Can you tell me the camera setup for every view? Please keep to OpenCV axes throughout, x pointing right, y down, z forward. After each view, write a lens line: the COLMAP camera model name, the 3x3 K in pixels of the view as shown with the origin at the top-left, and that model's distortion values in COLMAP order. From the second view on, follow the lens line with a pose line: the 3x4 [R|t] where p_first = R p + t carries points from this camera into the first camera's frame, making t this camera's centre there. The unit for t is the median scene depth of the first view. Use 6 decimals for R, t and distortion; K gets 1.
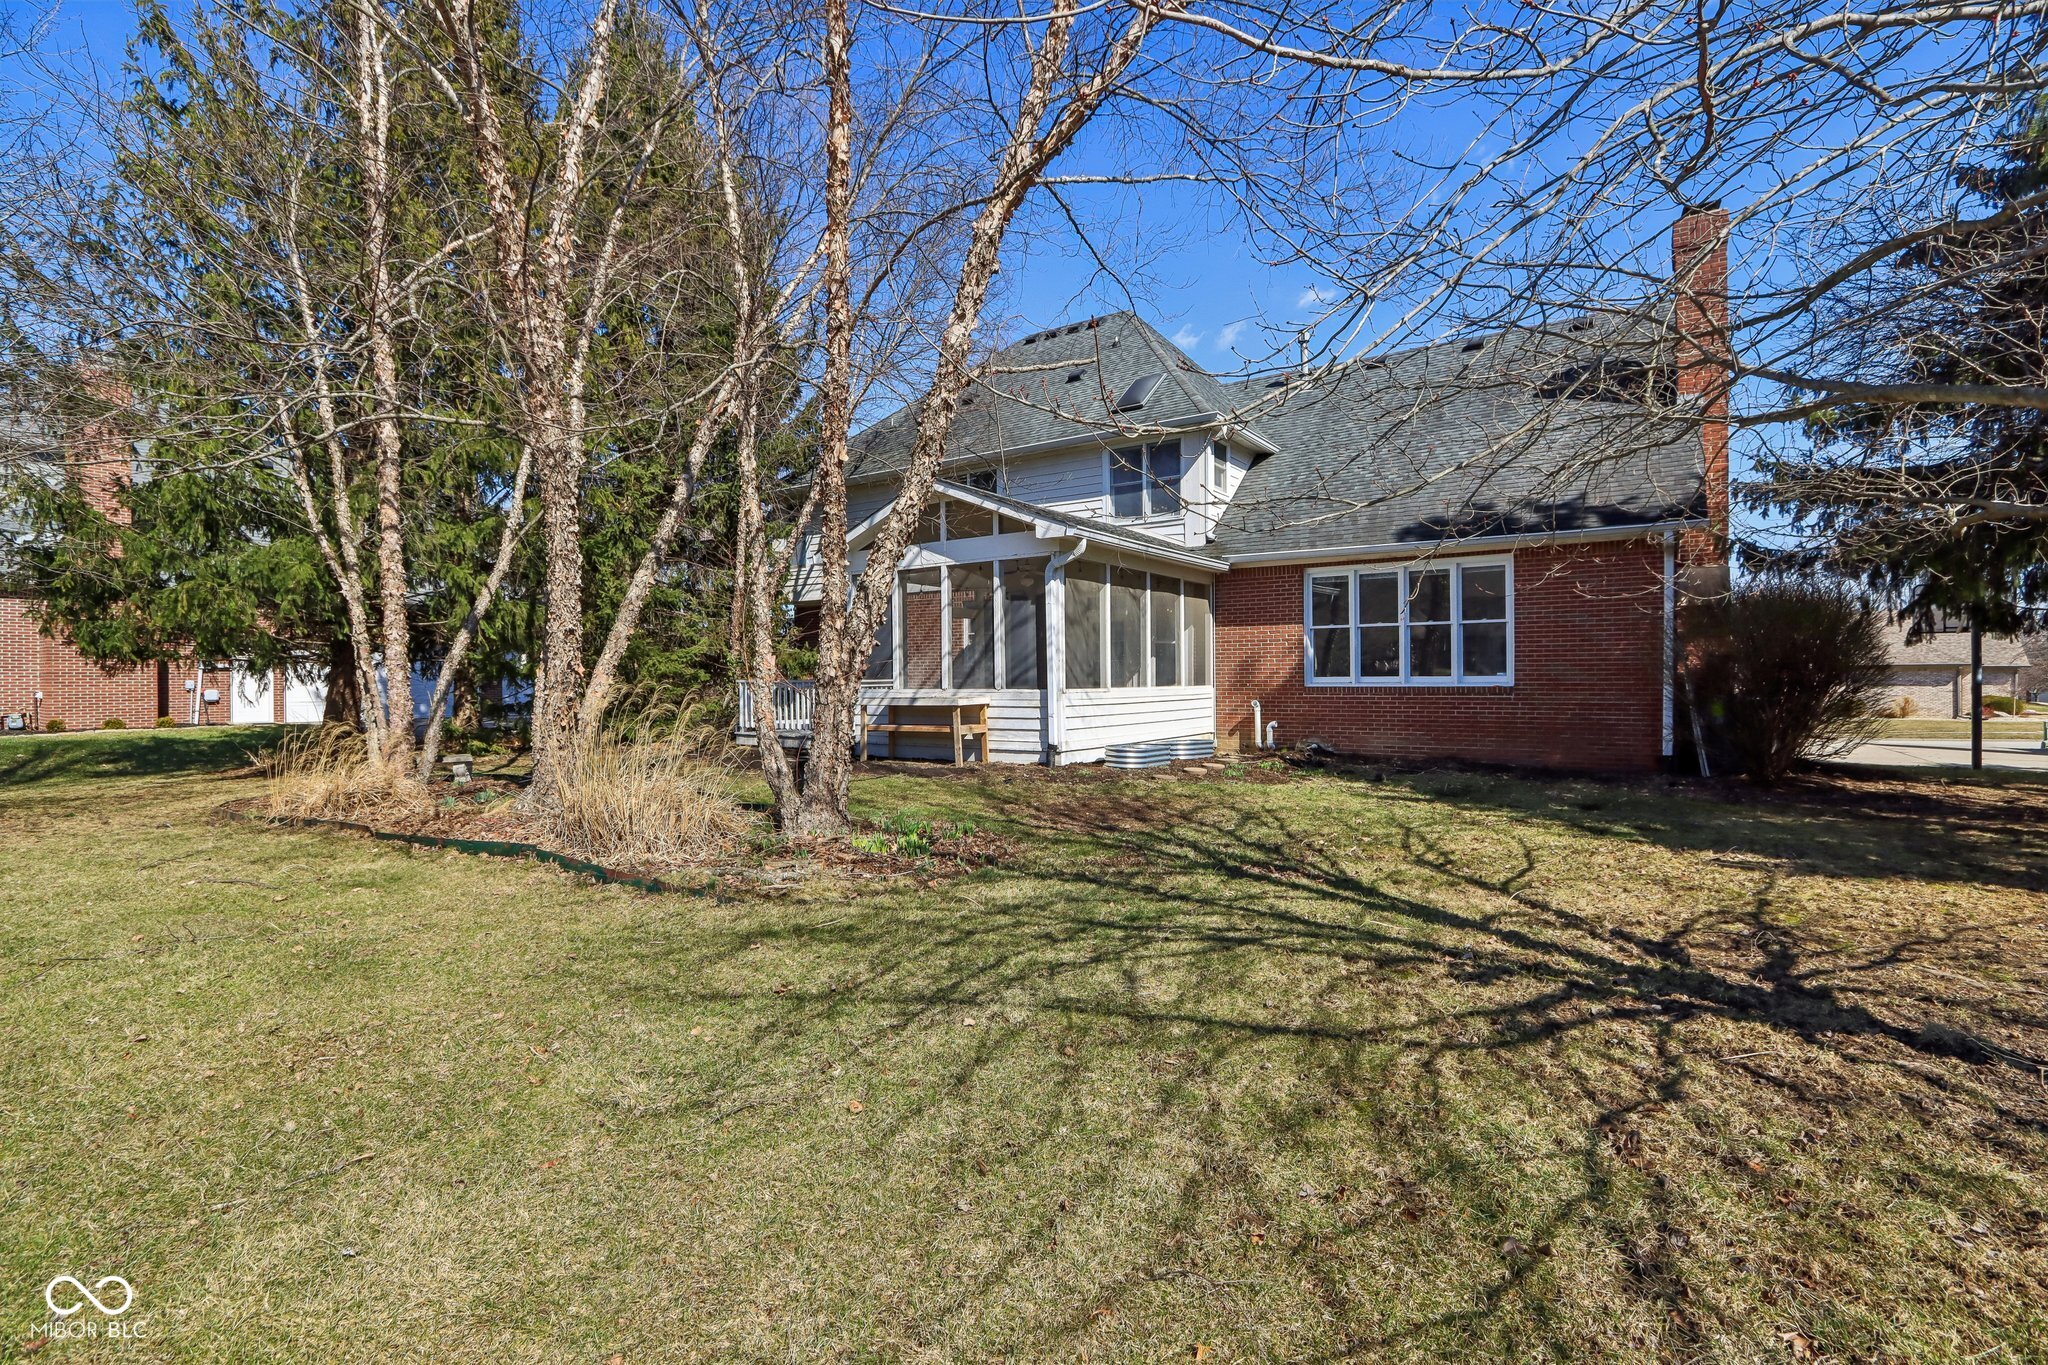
lens RADIAL K [[957.0, 0, 1024.0], [0, 957.0, 682.5], [0, 0, 1]] dist [-0.001437, -0.045284]
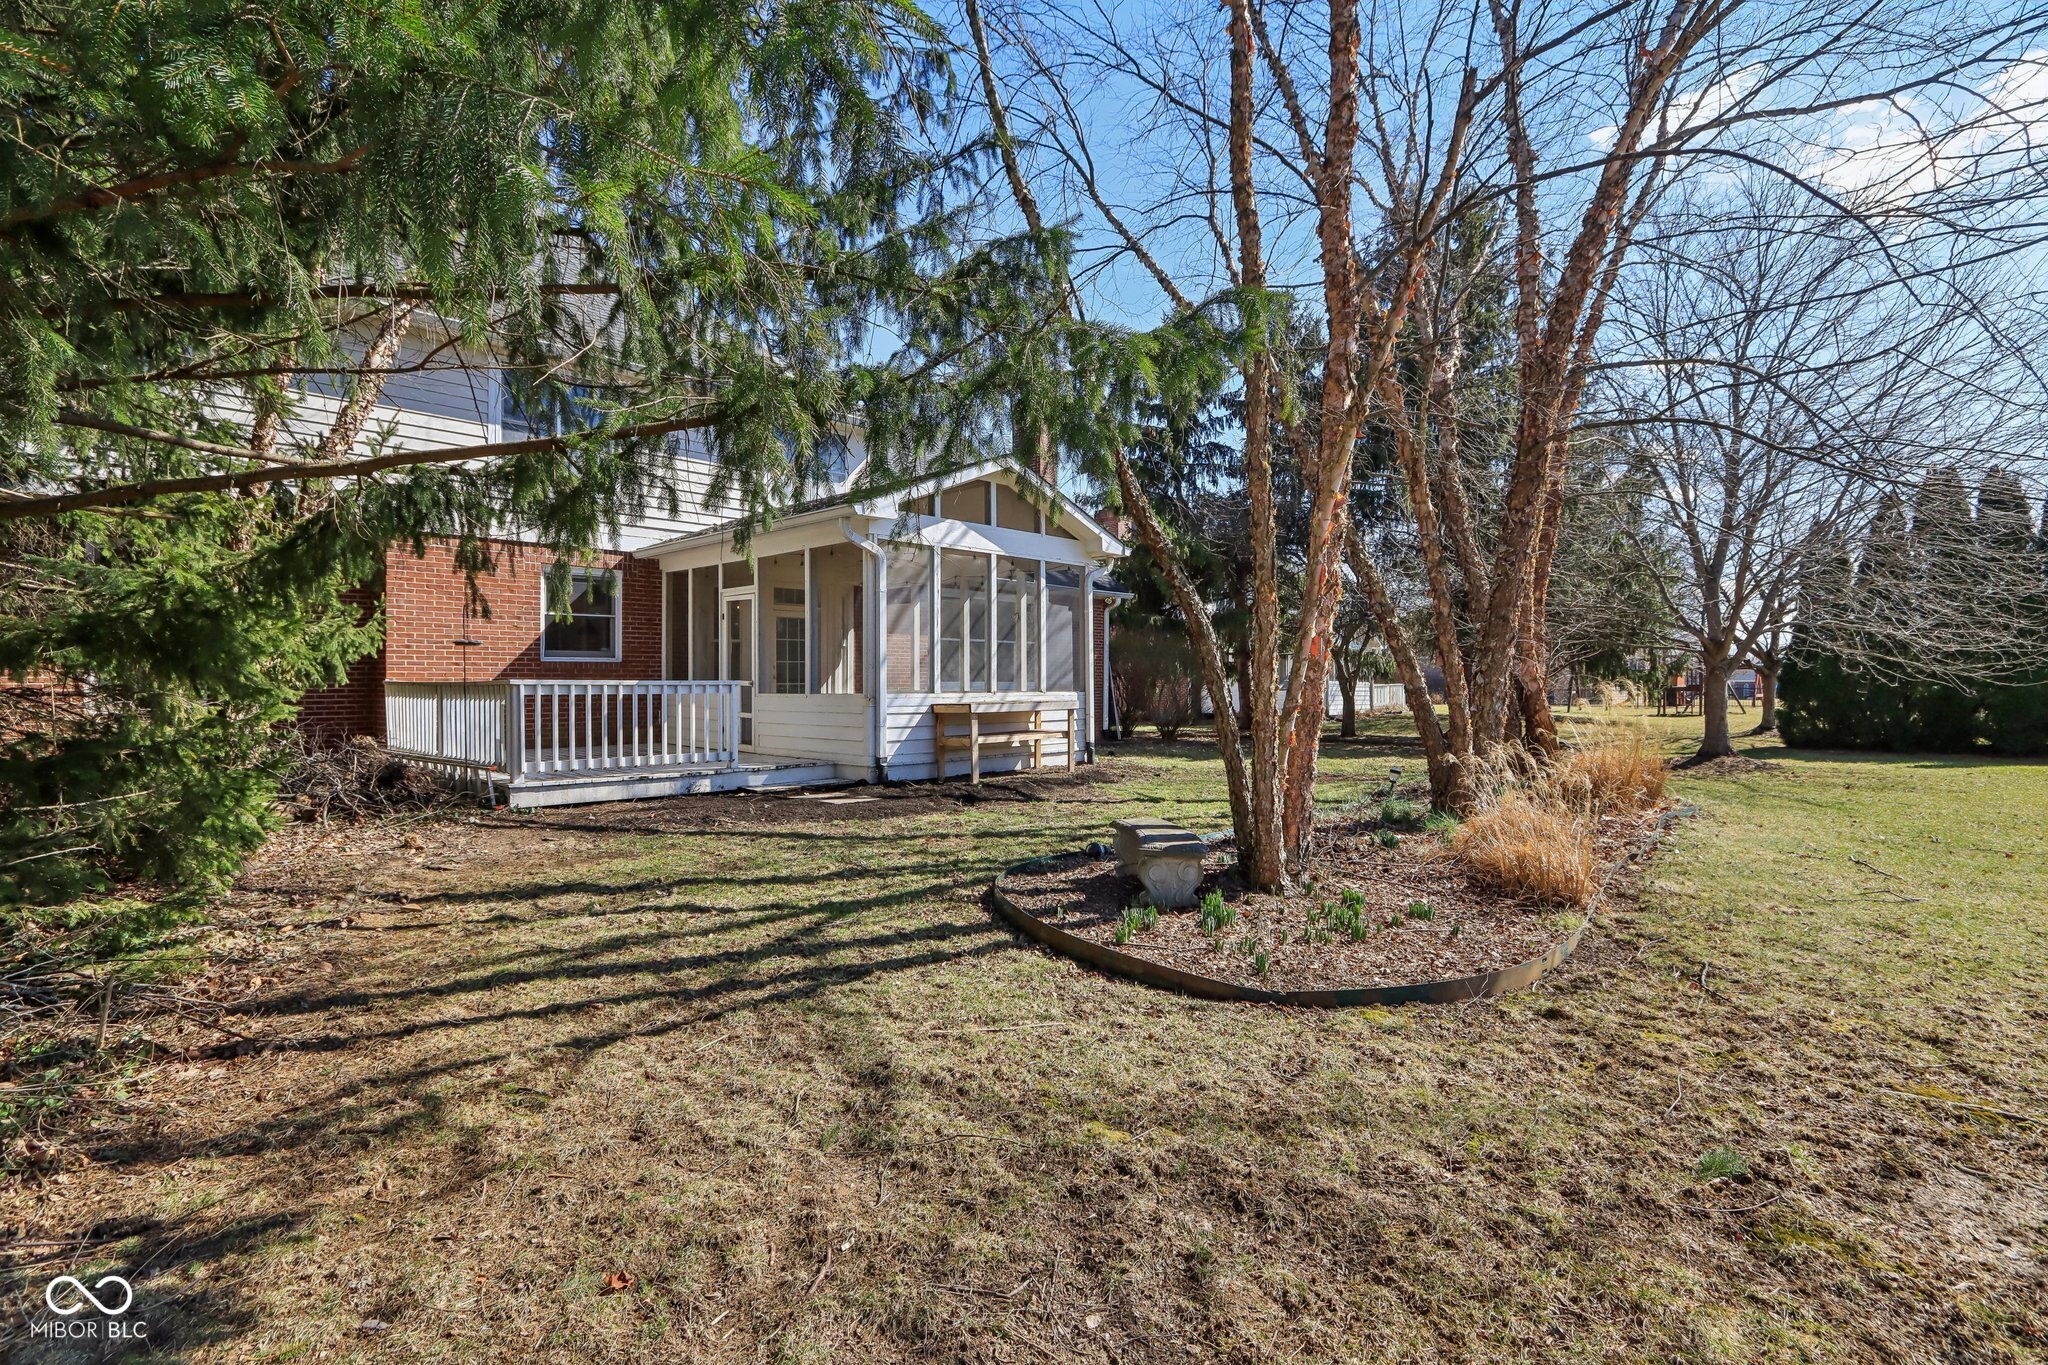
lens RADIAL K [[957.0, 0, 1024.0], [0, 957.0, 682.5], [0, 0, 1]] dist [-0.001437, -0.045284]
pose [[0.138659, 0.007952, 0.990308, -0.935269], [0.005429, 0.999947, -0.008789, 0.005126], [-0.990325, 0.006595, 0.138609, 0.828032]]
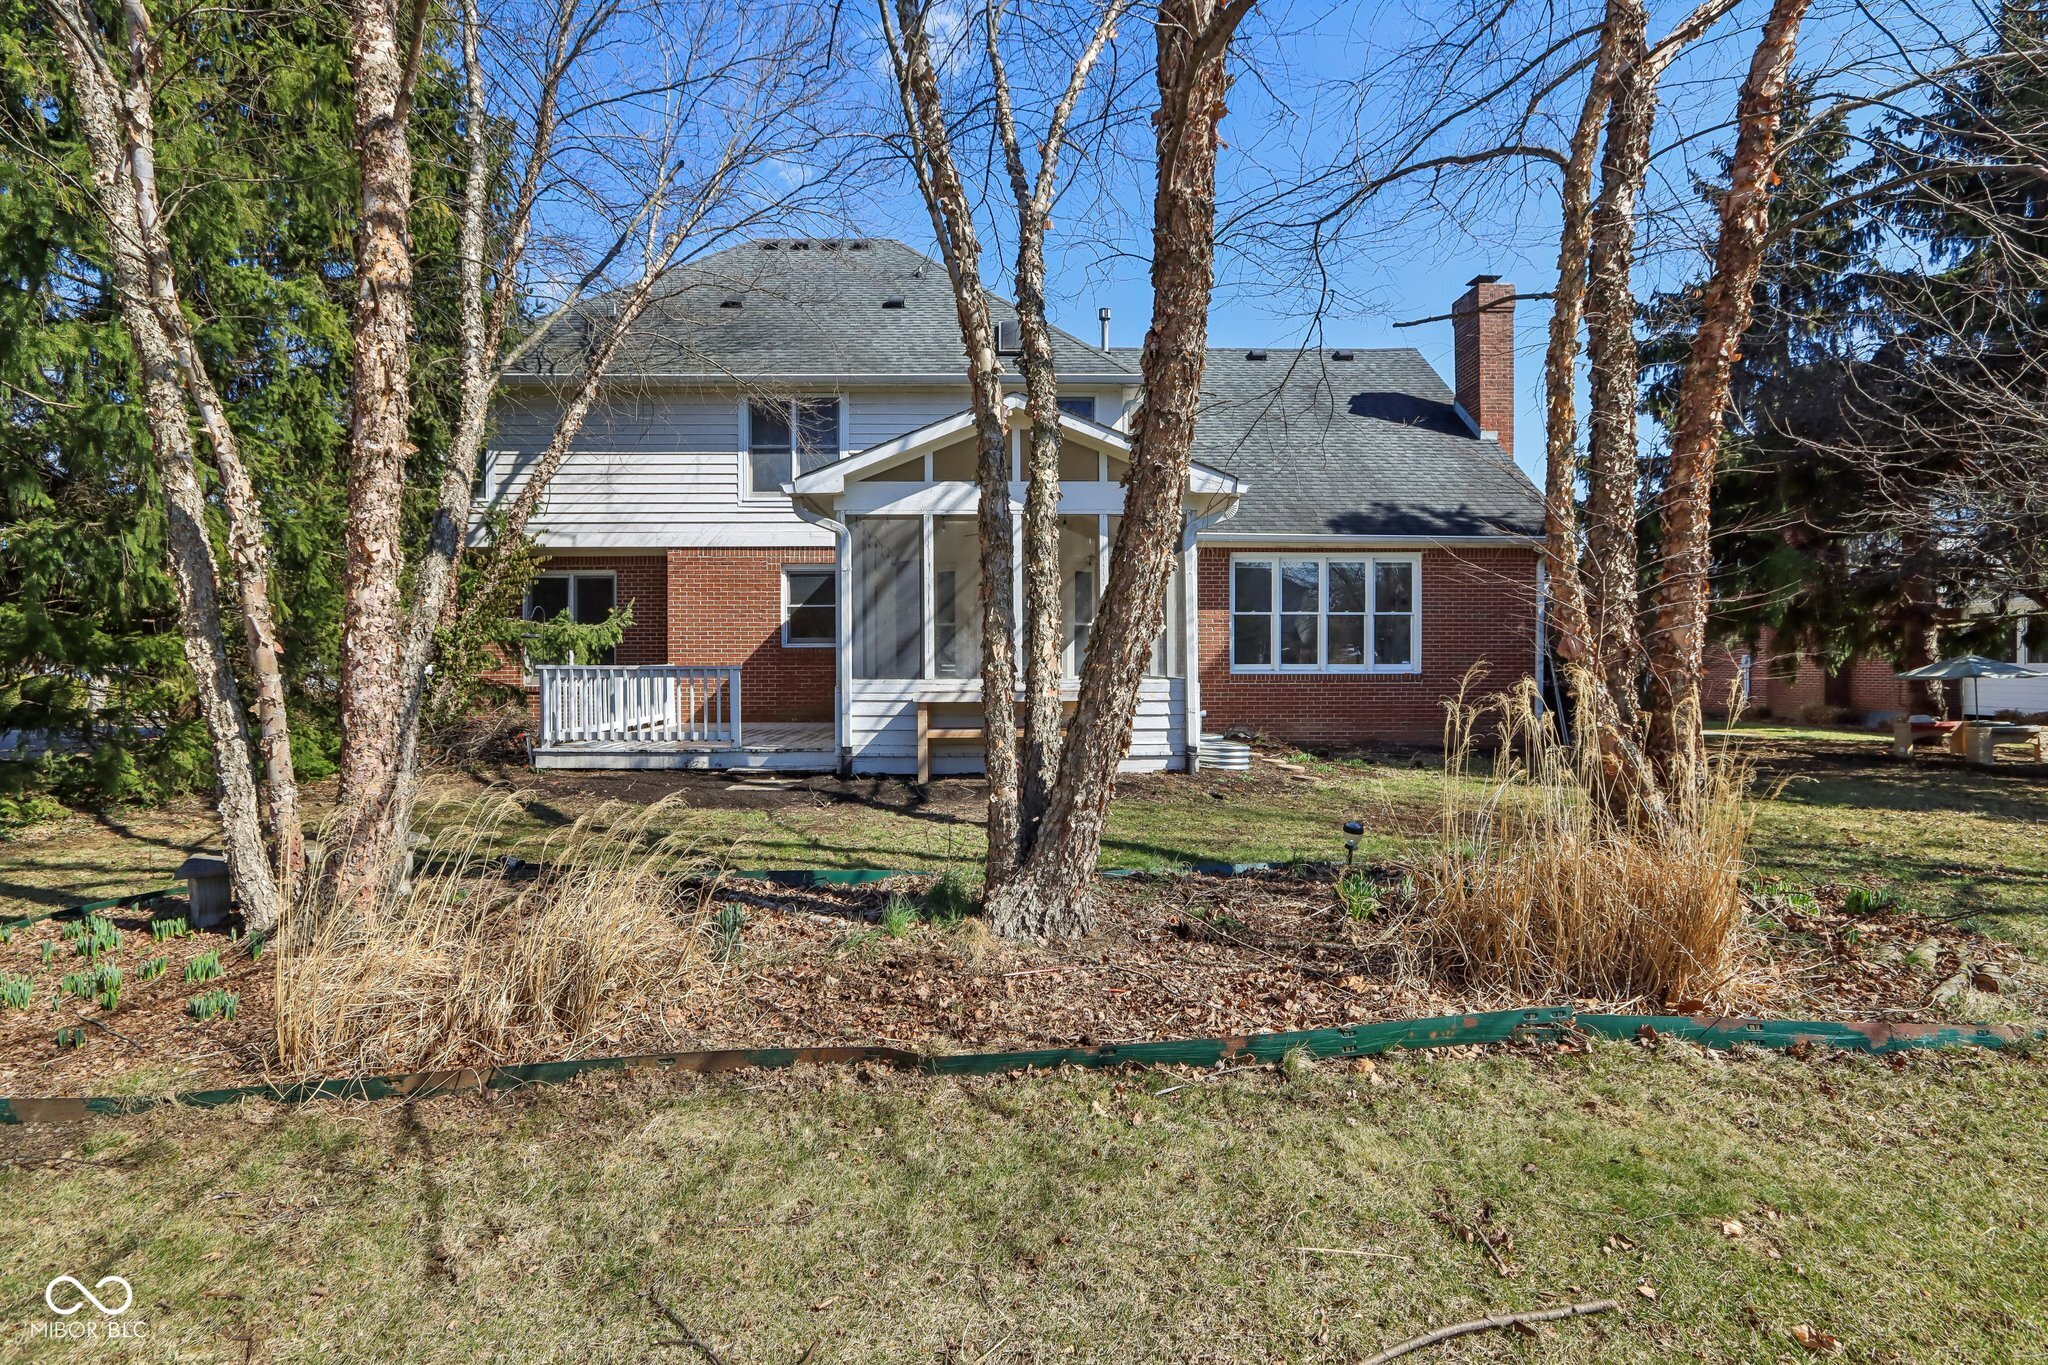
lens RADIAL K [[957.0, 0, 1024.0], [0, 957.0, 682.5], [0, 0, 1]] dist [-0.001437, -0.045284]
pose [[0.809203, -0.008445, 0.587468, -0.492604], [0.000864, 0.999913, 0.013184, -0.000604], [-0.587528, -0.010161, 0.809140, 0.368037]]
